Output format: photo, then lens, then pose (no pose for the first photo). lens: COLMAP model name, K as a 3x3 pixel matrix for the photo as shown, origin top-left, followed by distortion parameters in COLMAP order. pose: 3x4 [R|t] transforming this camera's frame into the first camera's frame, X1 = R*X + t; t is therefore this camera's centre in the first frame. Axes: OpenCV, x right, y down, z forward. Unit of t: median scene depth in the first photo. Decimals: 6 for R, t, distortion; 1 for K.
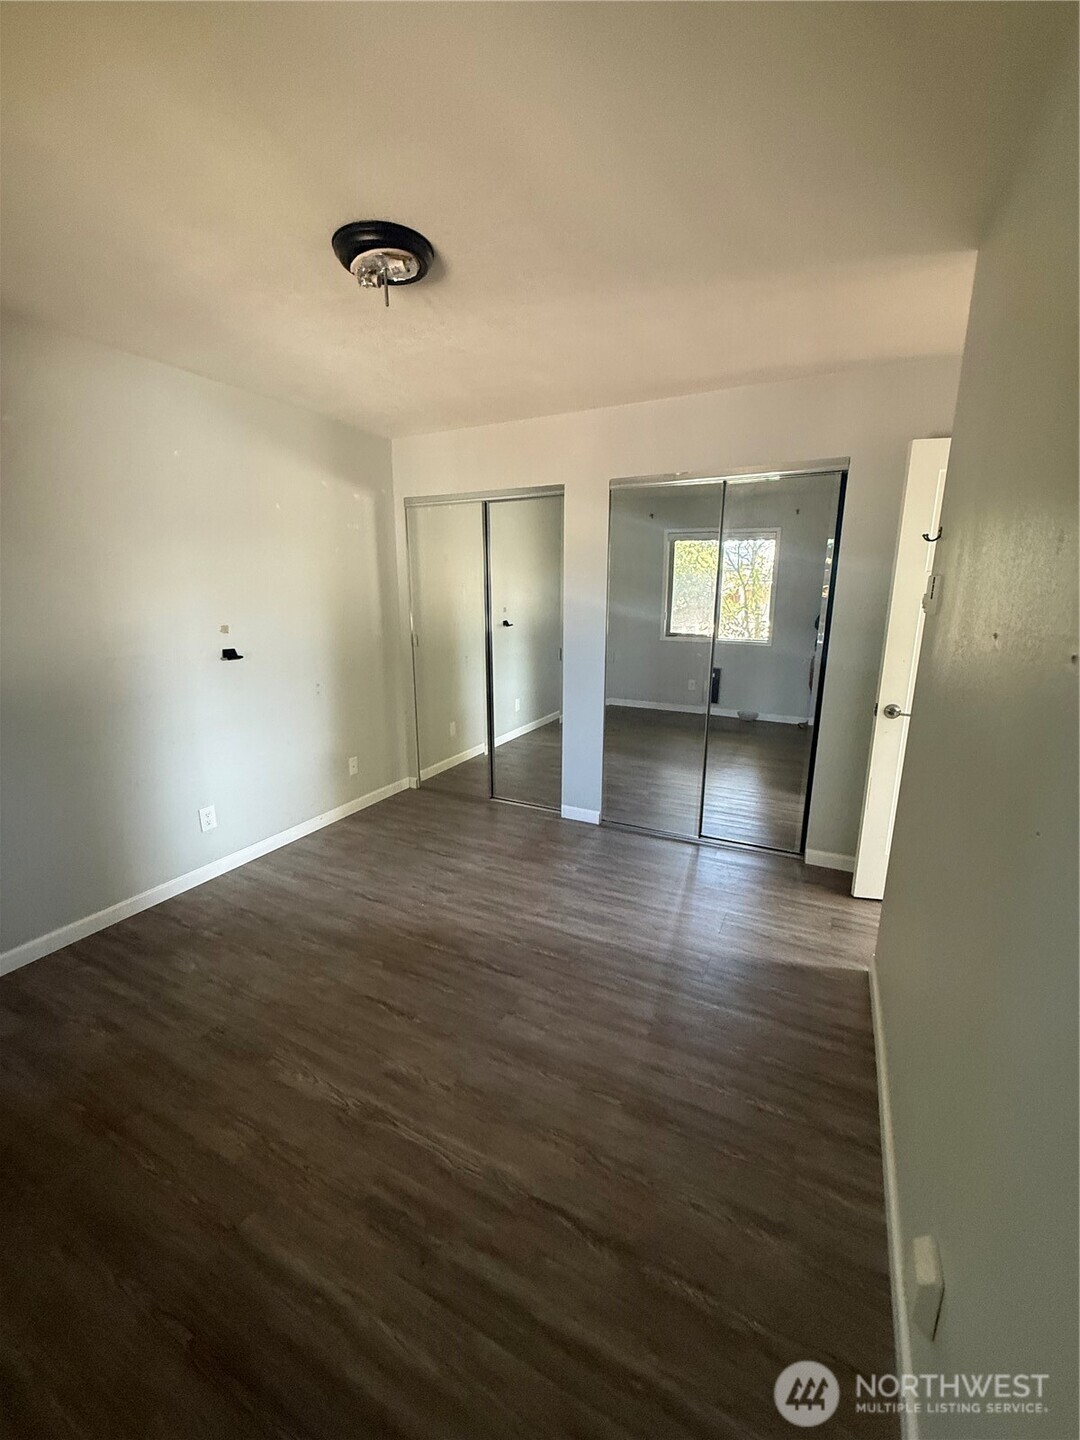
lens RADIAL K [[572.1, 0, 537.5], [0, 572.1, 712.9], [0, 0, 1]] dist [0.000900, -0.000329]
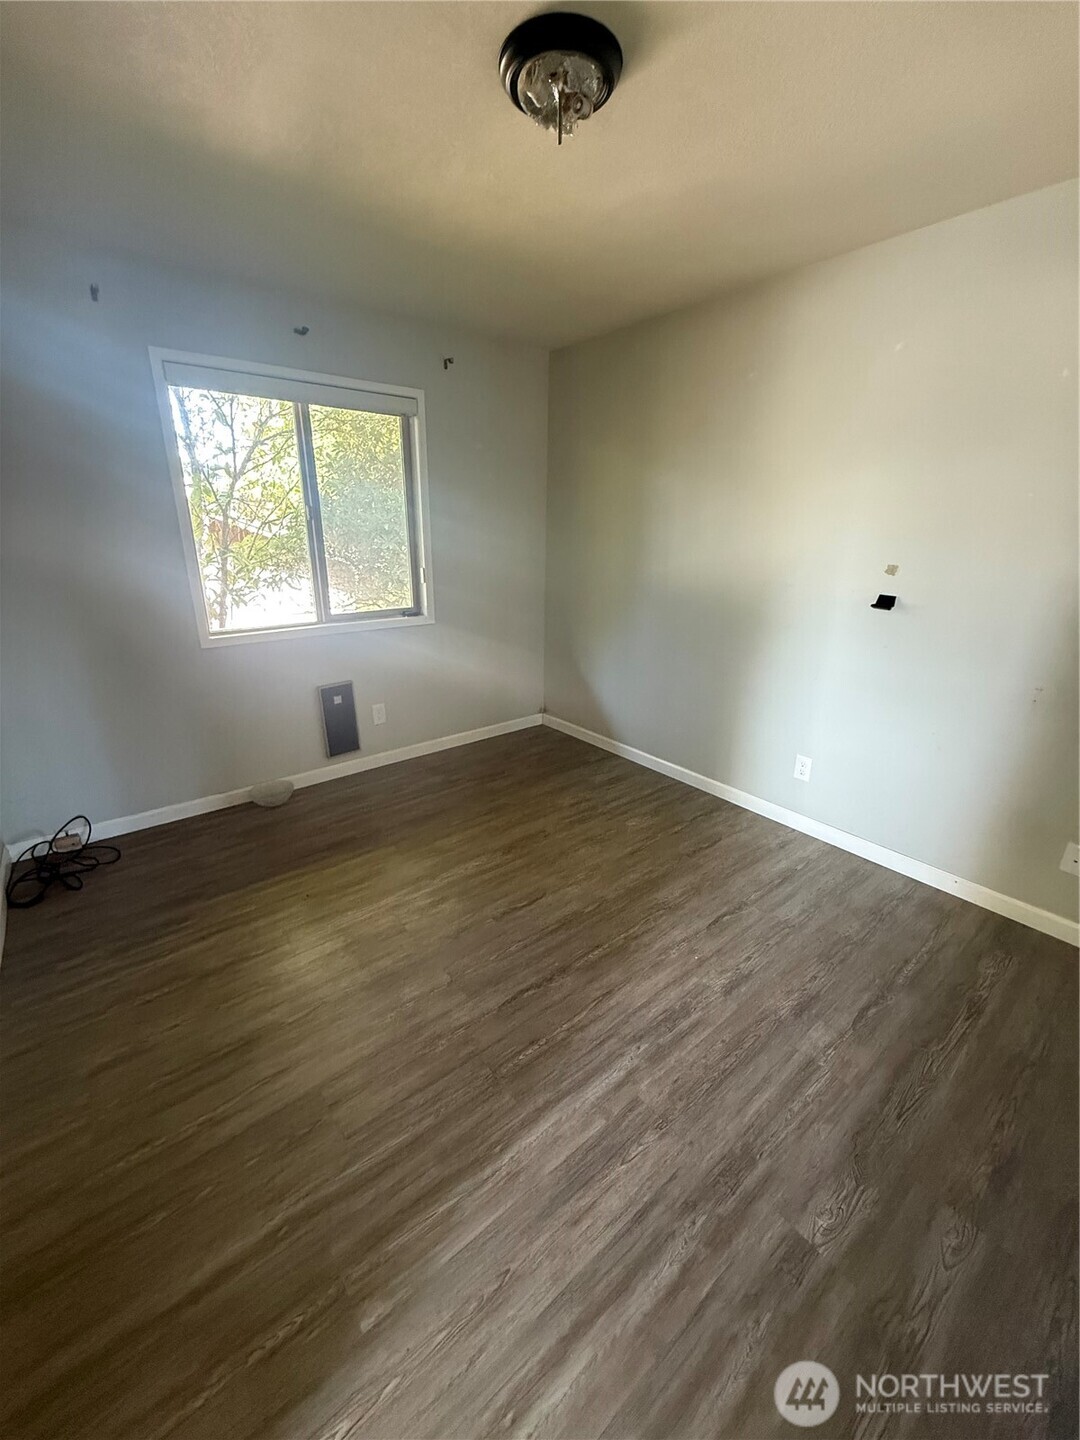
lens RADIAL K [[572.1, 0, 537.5], [0, 572.1, 712.9], [0, 0, 1]] dist [0.000900, -0.000329]
pose [[-0.397794, 0.285160, -0.872034, 0.446357], [-0.210431, 0.896777, 0.389243, -0.194846], [0.893017, 0.338342, -0.296726, 0.969910]]
